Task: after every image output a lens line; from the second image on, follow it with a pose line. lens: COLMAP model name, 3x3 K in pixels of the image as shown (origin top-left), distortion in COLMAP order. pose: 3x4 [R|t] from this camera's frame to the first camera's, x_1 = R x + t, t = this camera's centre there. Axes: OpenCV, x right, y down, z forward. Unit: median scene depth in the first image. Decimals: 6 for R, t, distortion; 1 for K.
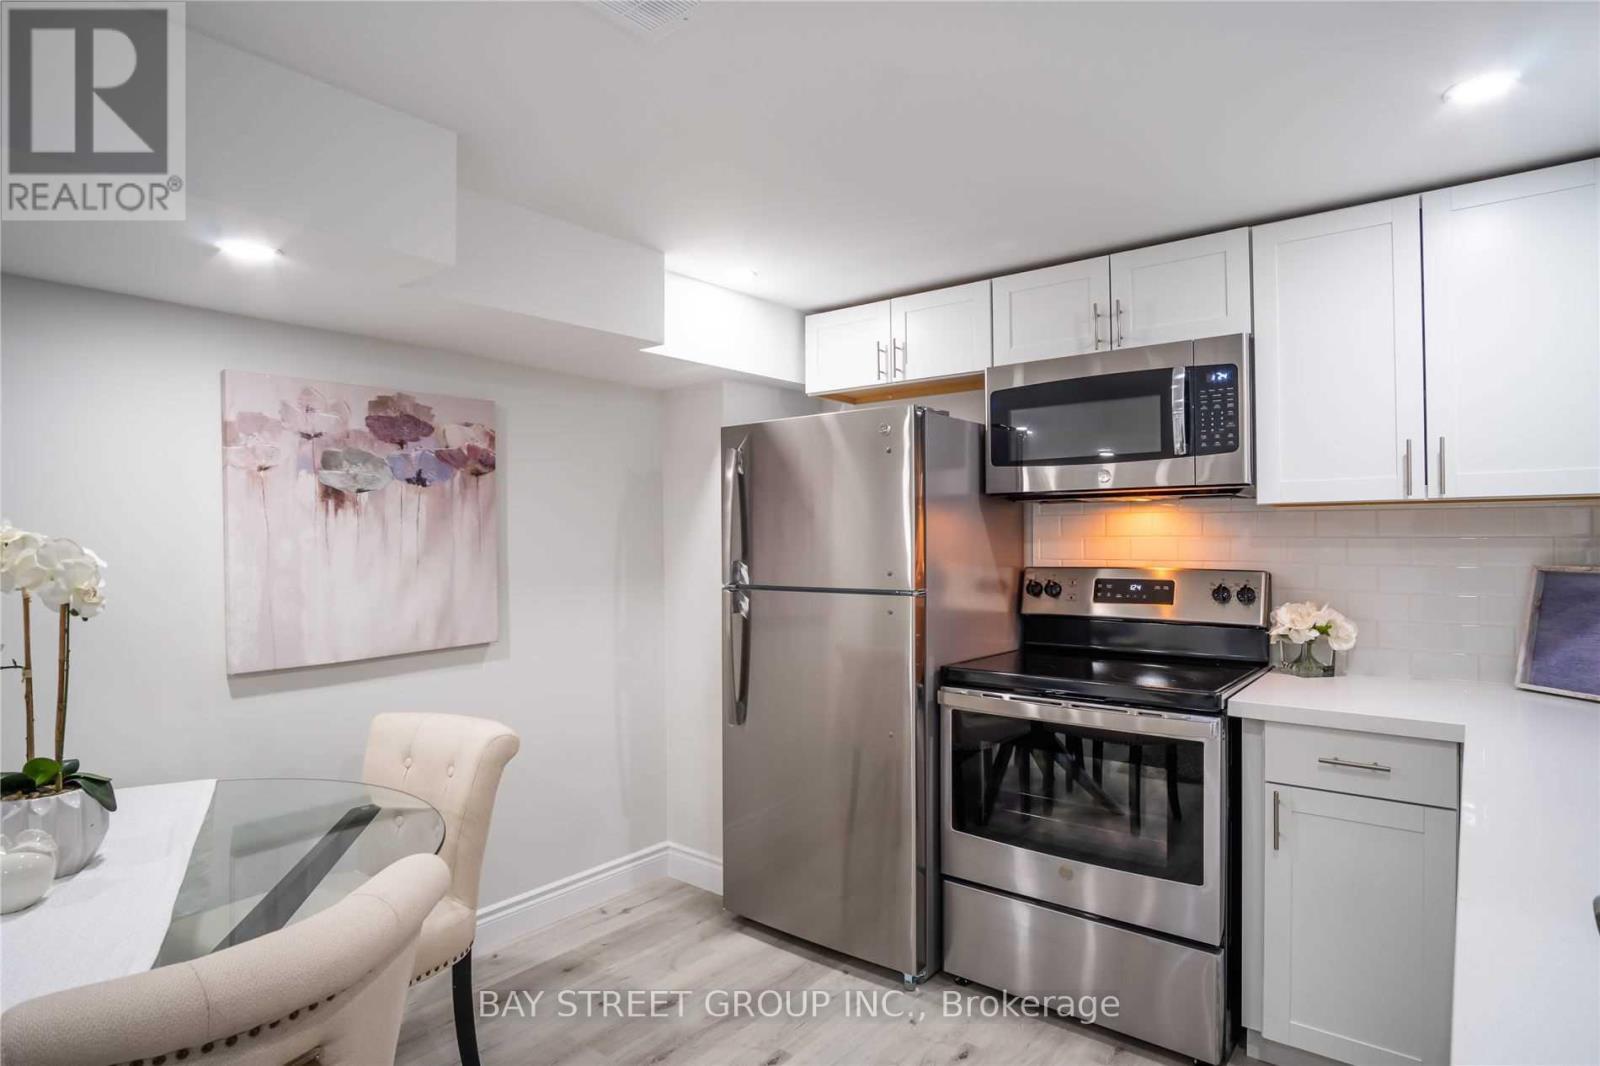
lens RADIAL K [[876.6, 0, 800.1], [0, 876.6, 534.2], [0, 0, 1]] dist [-0.031785, 0.001608]
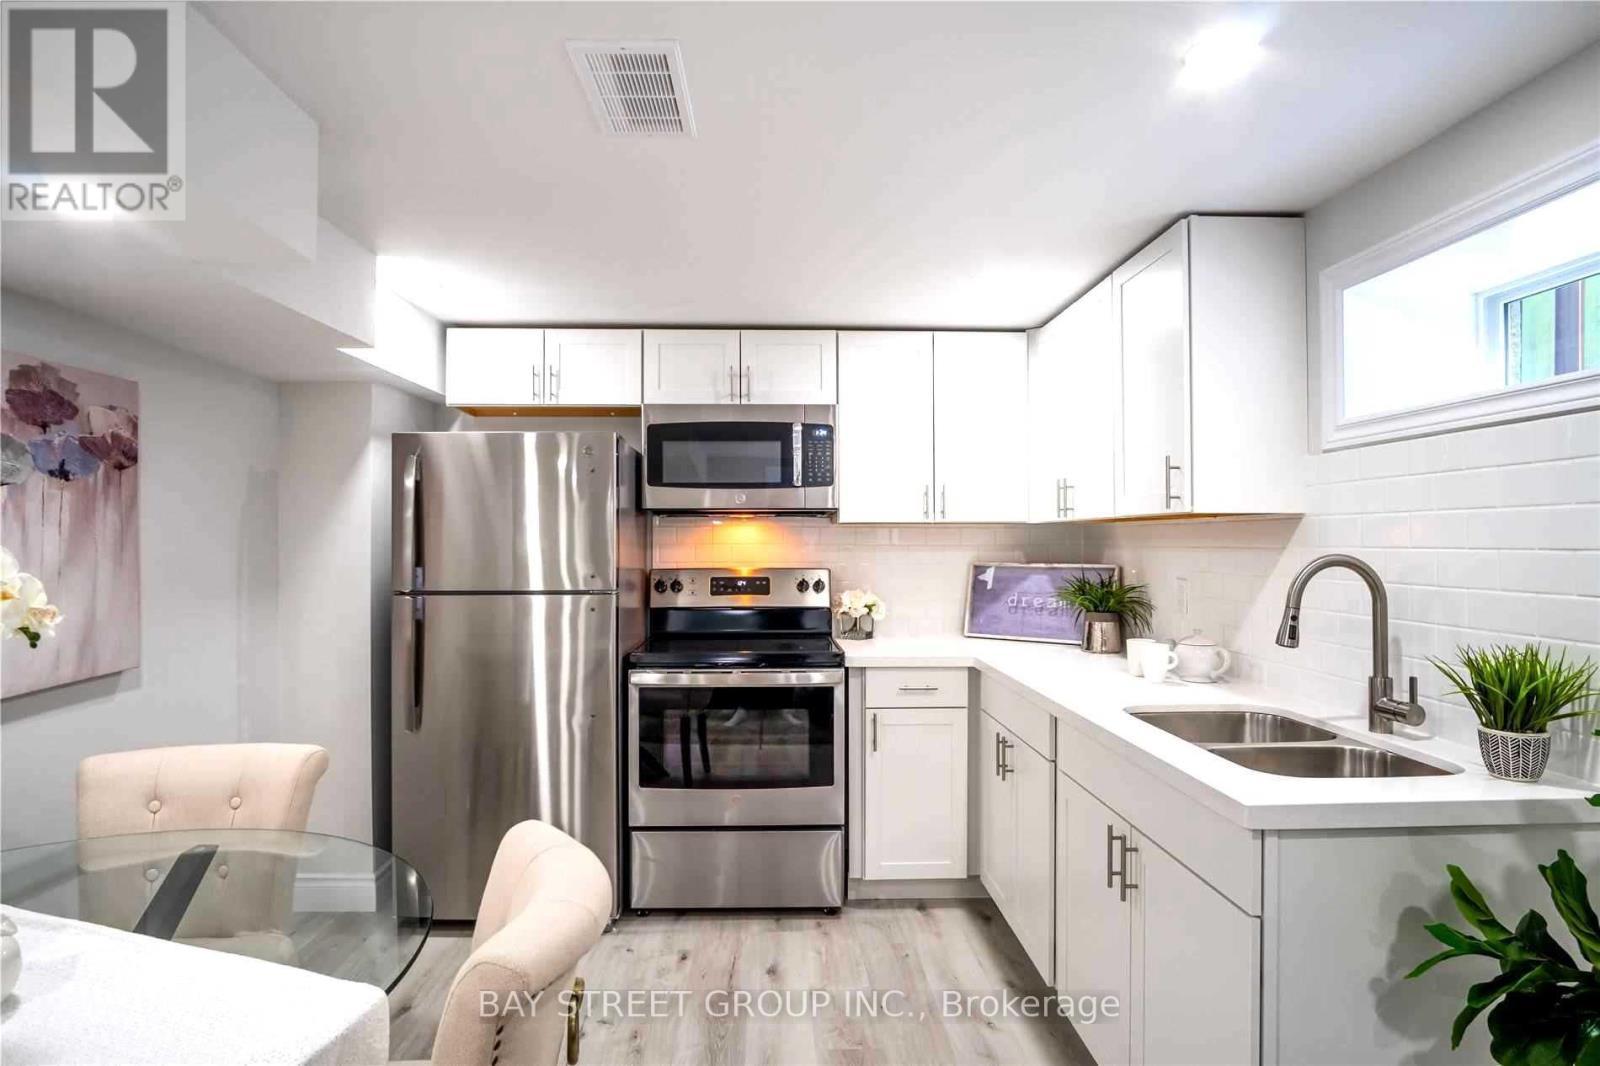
lens RADIAL K [[876.6, 0, 790.0], [0, 876.6, 538.4], [0, 0, 1]] dist [-0.031785, 0.001608]
pose [[0.749154, 0.005989, 0.662368, -0.461054], [-0.006027, 0.999979, -0.002224, -0.003796], [-0.662368, -0.002326, 0.749175, -0.039671]]
